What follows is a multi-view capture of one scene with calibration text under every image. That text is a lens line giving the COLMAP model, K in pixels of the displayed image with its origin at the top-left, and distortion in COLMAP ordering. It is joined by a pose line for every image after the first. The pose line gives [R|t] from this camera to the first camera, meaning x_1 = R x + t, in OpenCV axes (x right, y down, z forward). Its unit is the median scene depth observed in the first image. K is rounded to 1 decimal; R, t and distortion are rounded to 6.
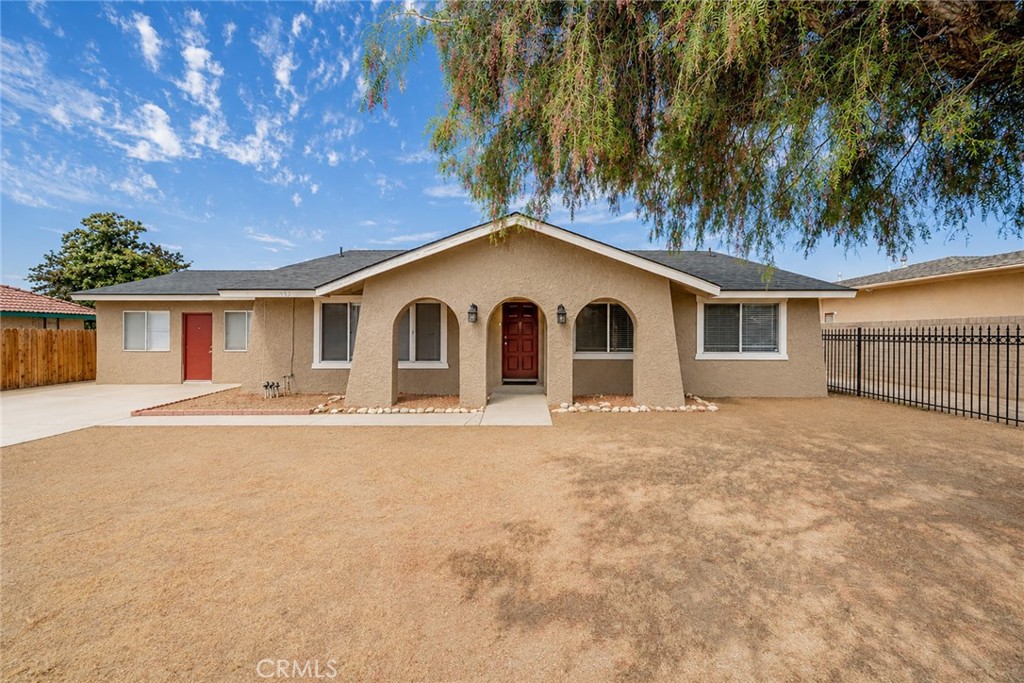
lens RADIAL K [[349.1, 0, 512.2], [0, 349.1, 336.0], [0, 0, 1]] dist [-0.000268, -0.000053]
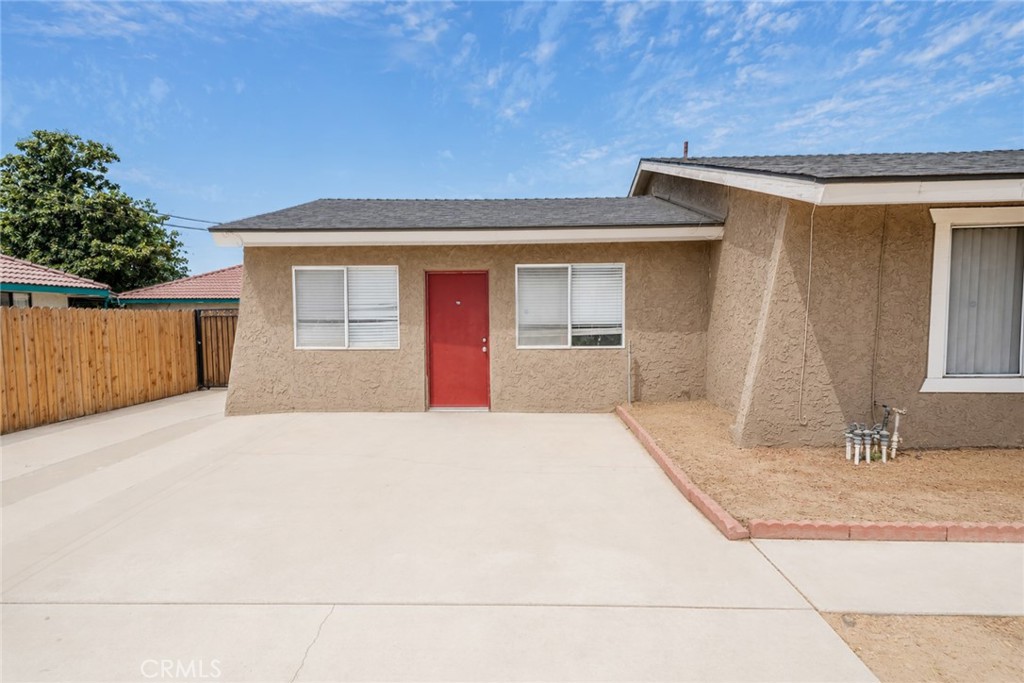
lens RADIAL K [[440.4, 0, 496.5], [0, 440.4, 338.2], [0, 0, 1]] dist [0.017332, 0.000414]
pose [[0.999923, -0.011162, 0.005424, -0.847051], [0.010927, 0.999080, 0.041481, 0.004054], [-0.005882, -0.041418, 0.999125, 0.371467]]
